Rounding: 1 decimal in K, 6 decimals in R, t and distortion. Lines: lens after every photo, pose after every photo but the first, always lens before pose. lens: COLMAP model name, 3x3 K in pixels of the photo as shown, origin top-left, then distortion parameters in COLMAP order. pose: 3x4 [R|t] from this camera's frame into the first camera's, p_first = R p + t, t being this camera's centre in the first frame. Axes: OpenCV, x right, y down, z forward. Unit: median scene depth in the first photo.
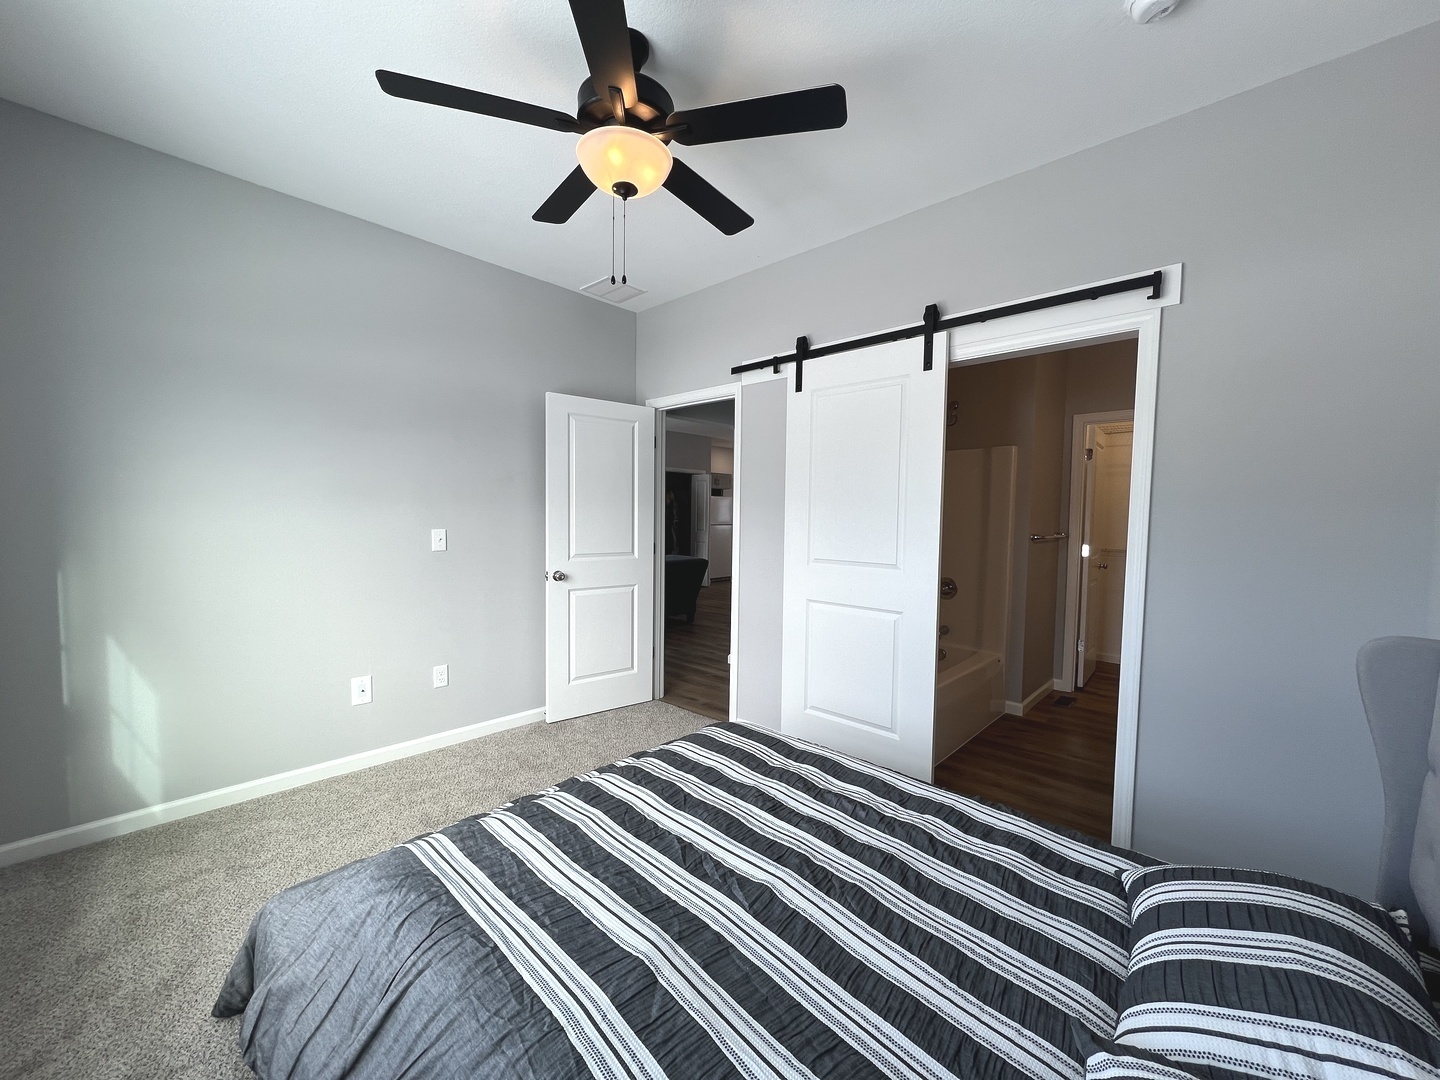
lens RADIAL K [[574.2, 0, 721.4], [0, 574.2, 545.3], [0, 0, 1]] dist [0.000837, 0.000035]
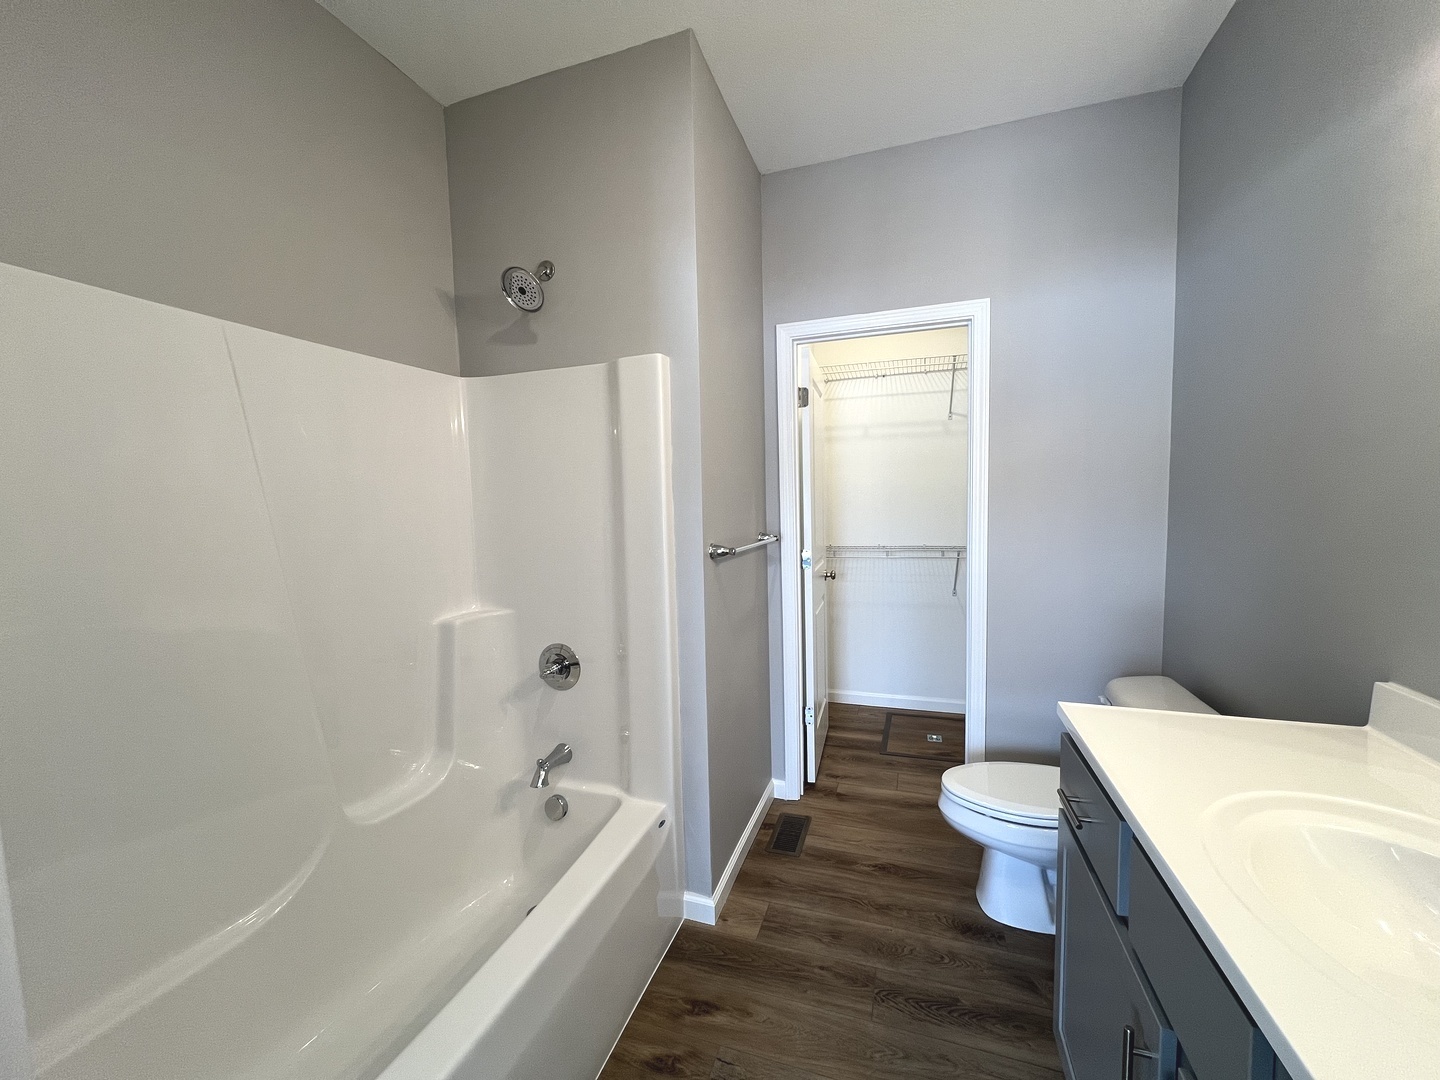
lens RADIAL K [[574.2, 0, 721.4], [0, 574.2, 545.3], [0, 0, 1]] dist [0.000837, 0.000035]
pose [[0.911454, -0.067070, 0.405898, 0.352174], [0.059930, 0.997743, 0.030292, -0.032788], [-0.407013, -0.003285, 0.913416, 0.554791]]
